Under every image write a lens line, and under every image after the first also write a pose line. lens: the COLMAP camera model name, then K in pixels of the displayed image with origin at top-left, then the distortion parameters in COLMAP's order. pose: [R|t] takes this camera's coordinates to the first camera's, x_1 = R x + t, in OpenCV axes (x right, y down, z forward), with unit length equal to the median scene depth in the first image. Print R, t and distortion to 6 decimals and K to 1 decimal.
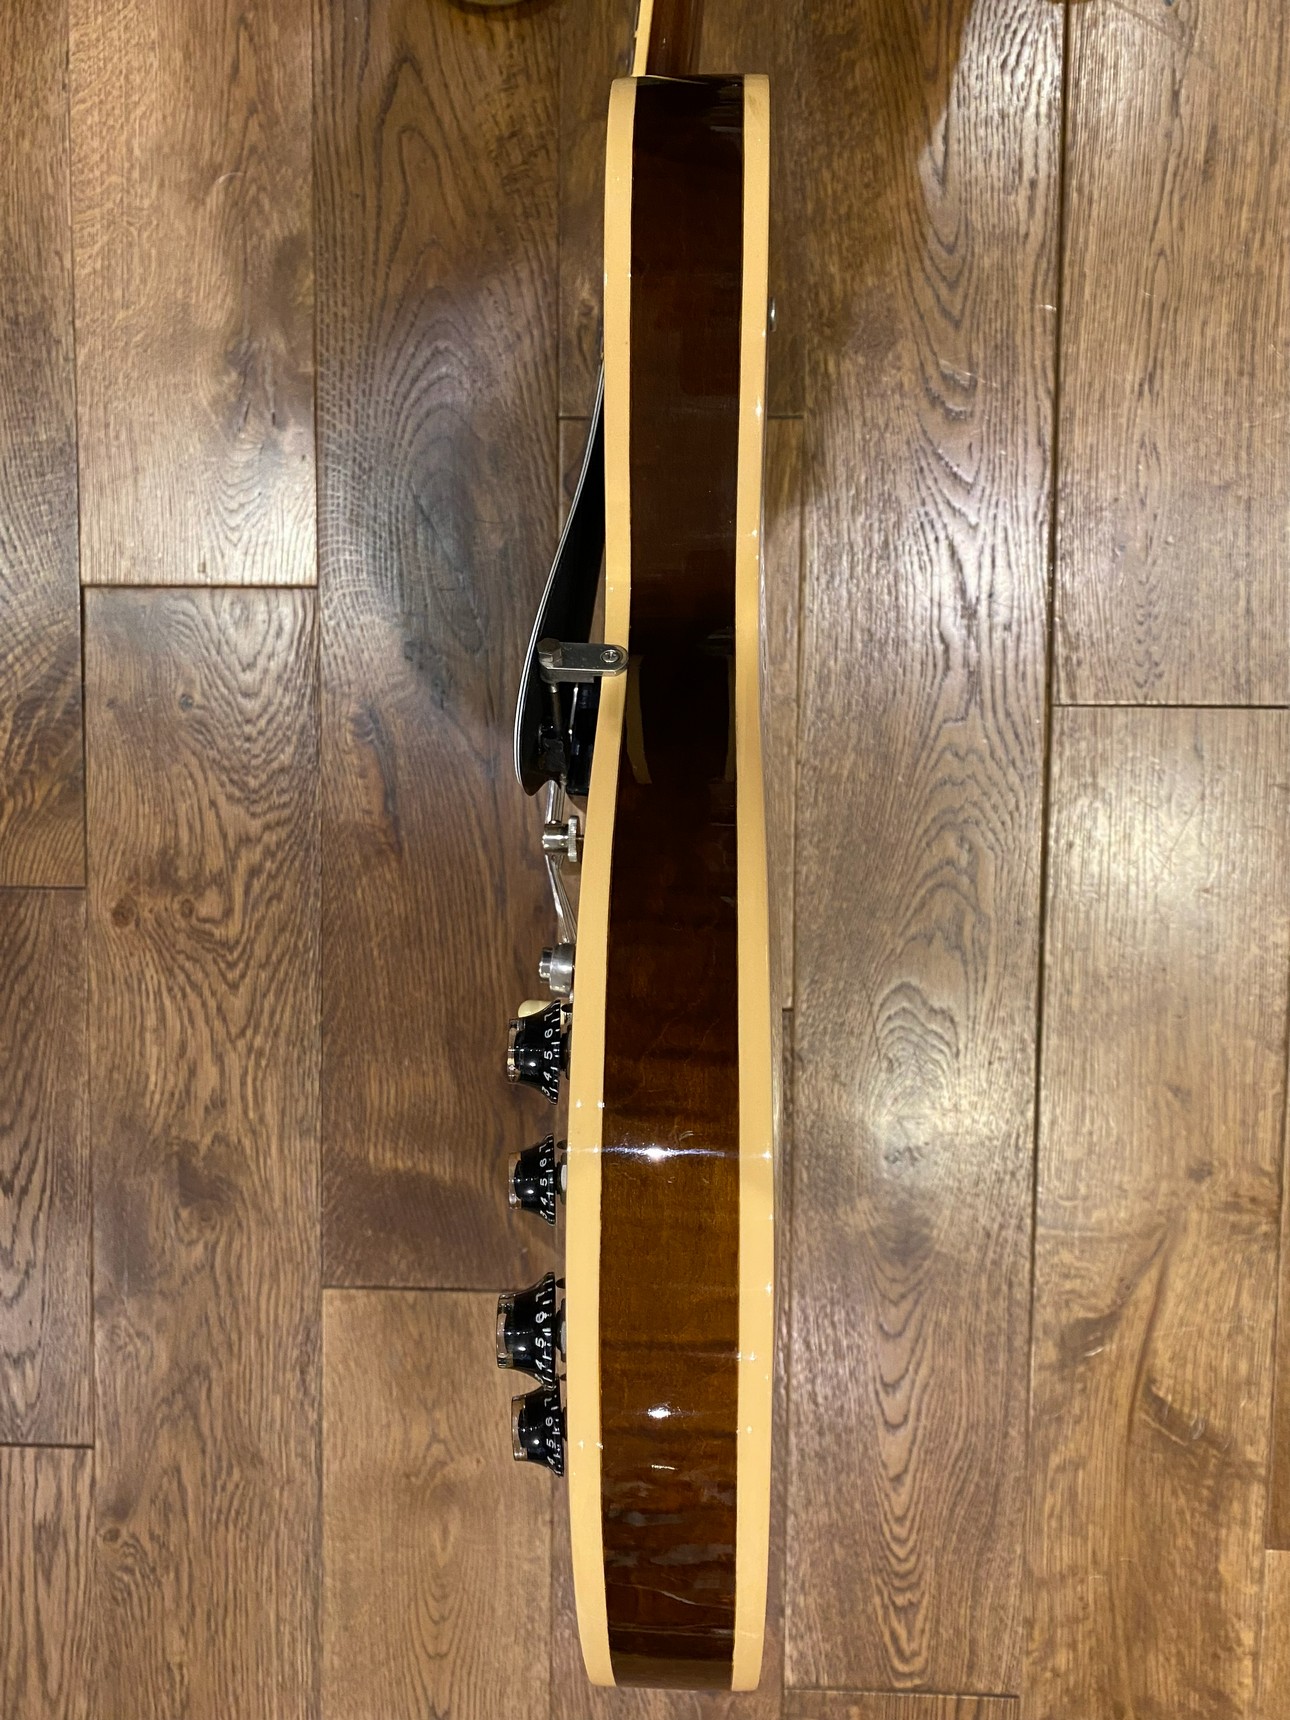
lens RADIAL K [[1339.9, 0, 647.9], [0, 1339.9, 874.6], [0, 0, 1]] dist [0.003883, -0.007241]
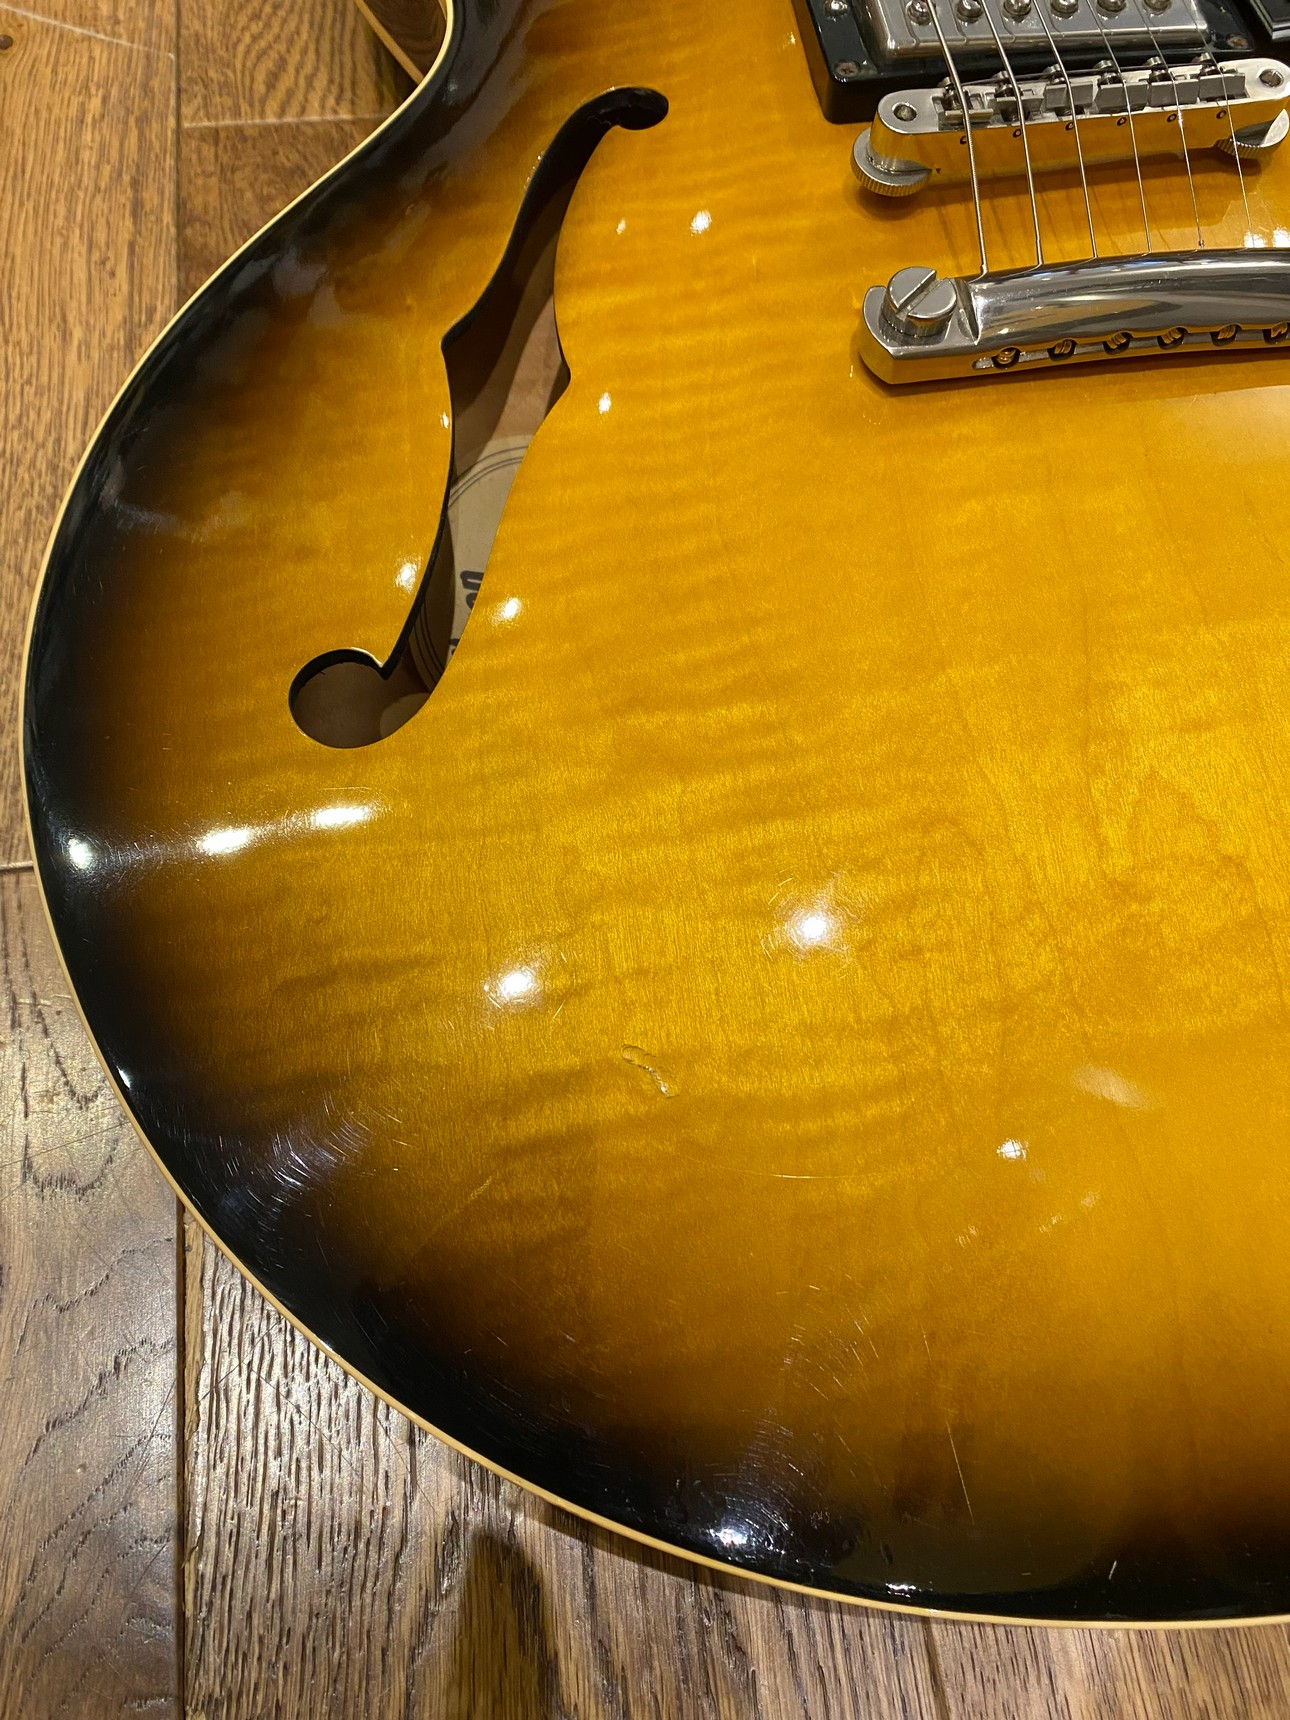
lens RADIAL K [[1339.9, 0, 639.8], [0, 1339.9, 854.6], [0, 0, 1]] dist [0.003883, -0.007241]
pose [[-0.989036, 0.137644, -0.053503, 0.183431], [-0.147593, -0.933547, 0.326658, -1.143667], [-0.004985, 0.330973, 0.943627, 0.531669]]
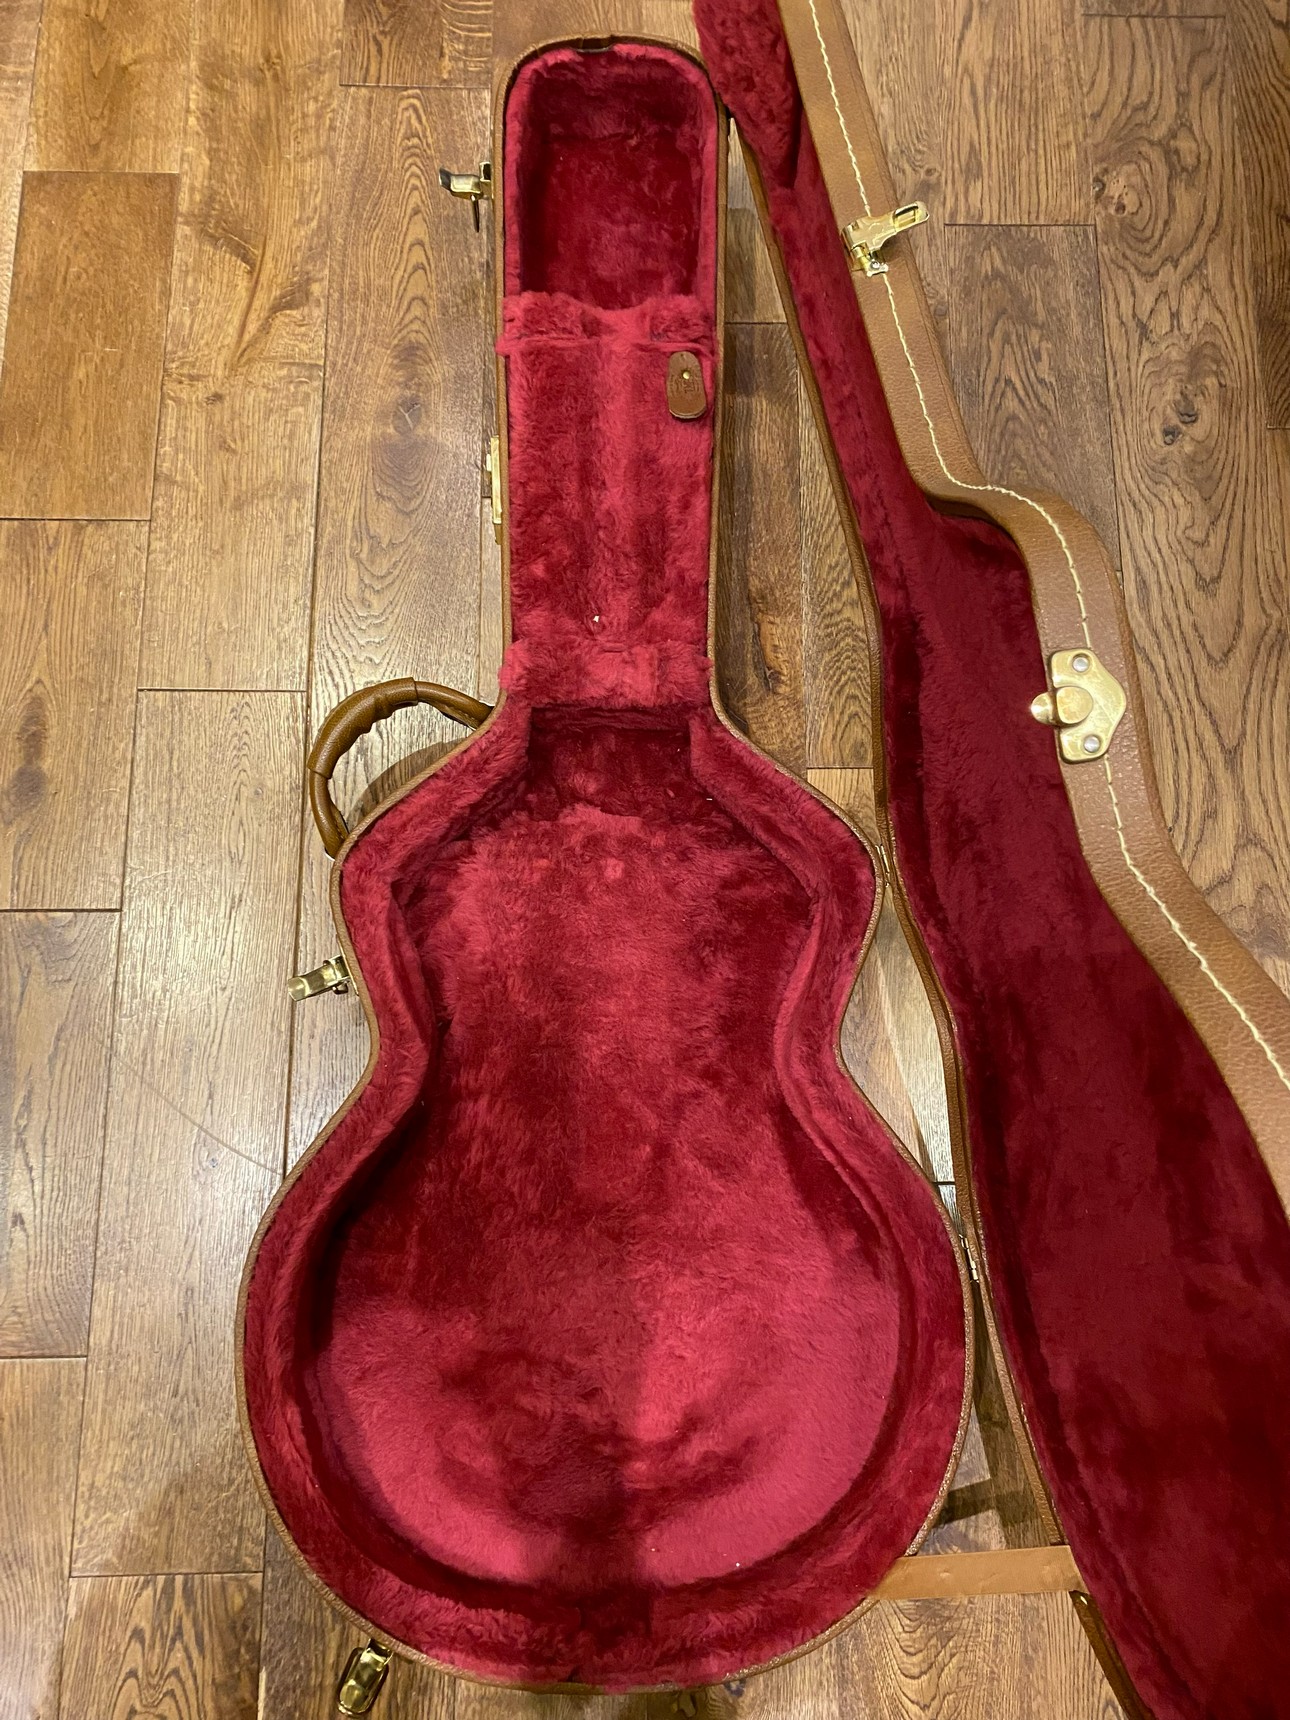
lens RADIAL K [[1339.9, 0, 644.2], [0, 1339.9, 830.5], [0, 0, 1]] dist [0.003883, -0.007241]
pose [[-0.999879, 0.014186, 0.006320, -0.076373], [-0.013154, -0.989934, 0.140920, -0.480465], [0.008255, 0.140819, 0.990001, -0.427740]]
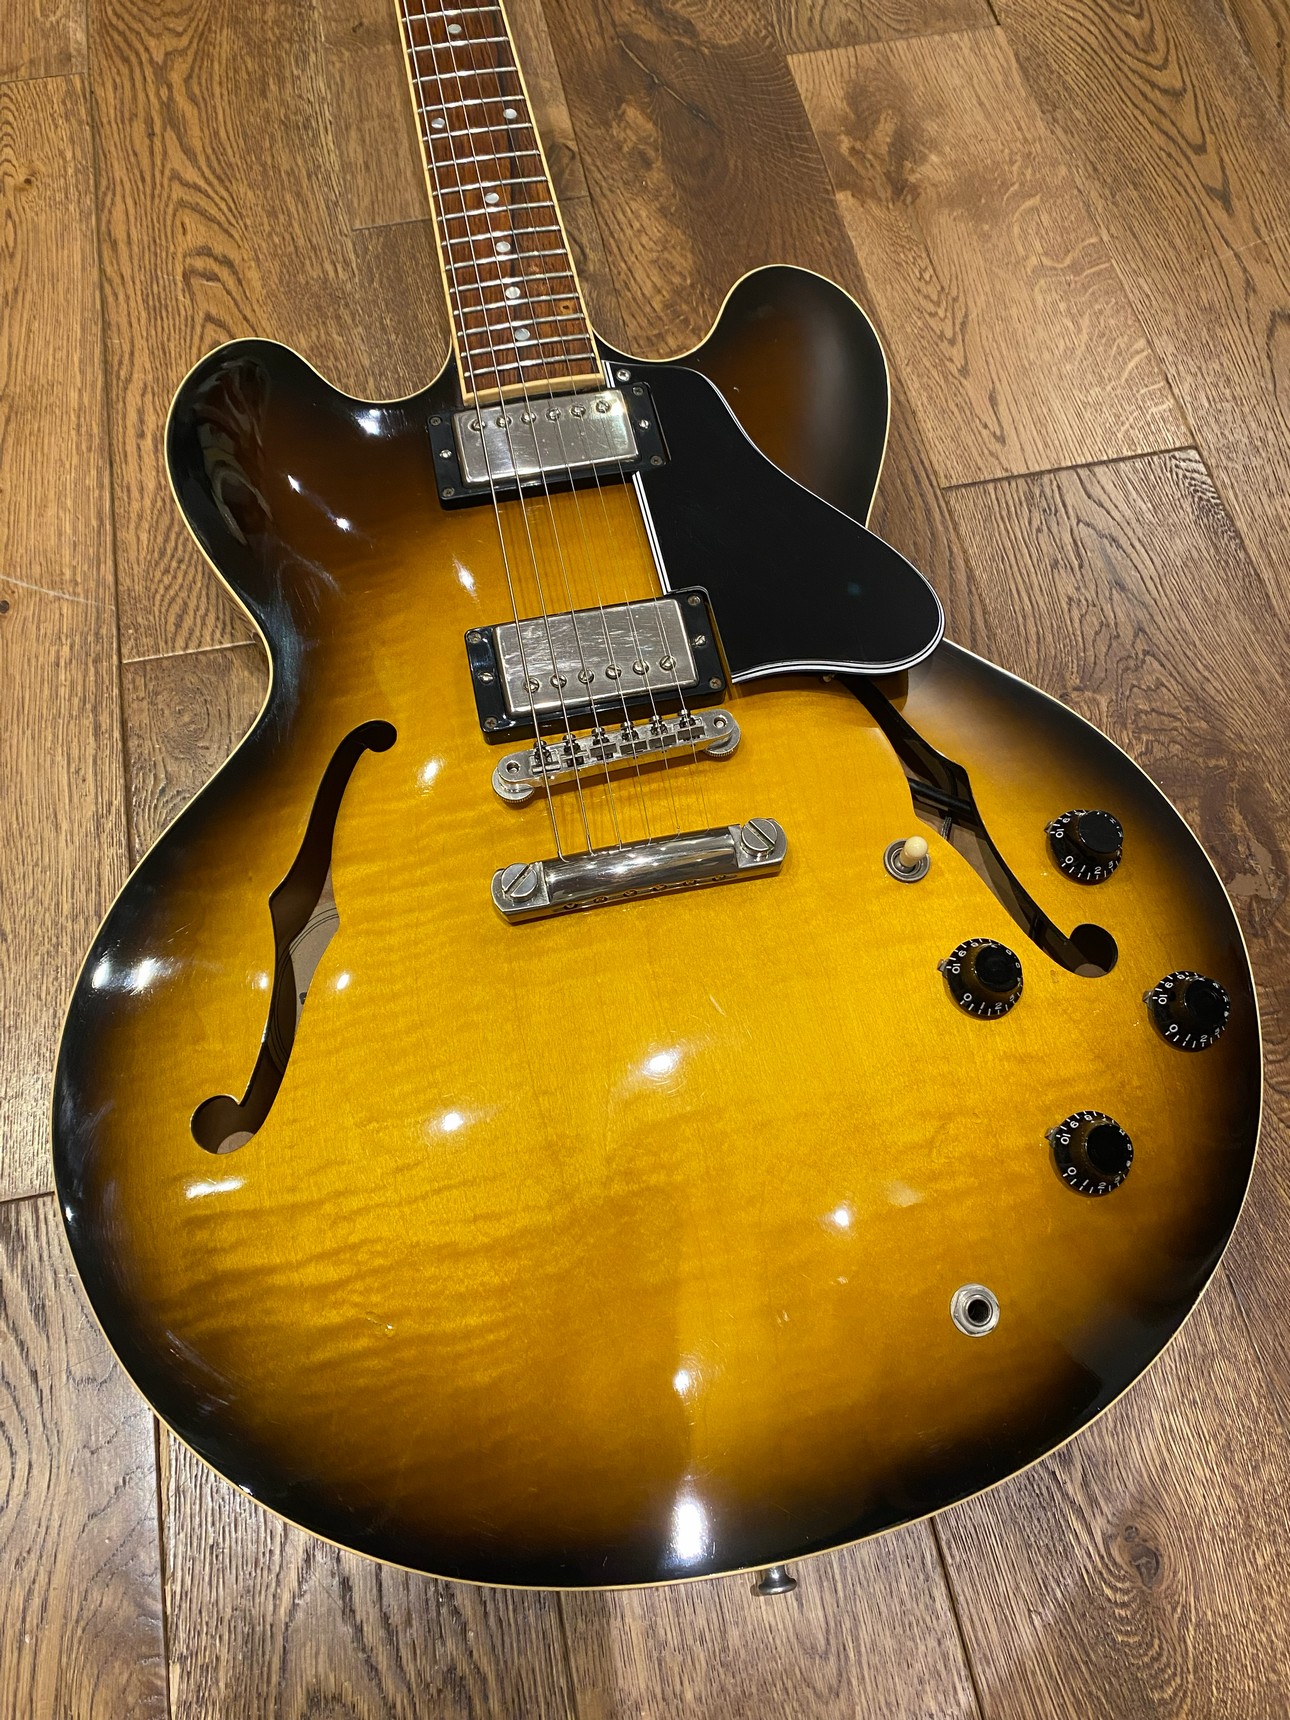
lens RADIAL K [[1339.9, 0, 645.7], [0, 1339.9, 847.4], [0, 0, 1]] dist [0.003883, -0.007241]
pose [[-0.978258, 0.200374, -0.053497, 0.045337], [-0.206742, -0.921773, 0.328013, -1.115881], [0.016413, 0.331941, 0.943157, 0.200080]]
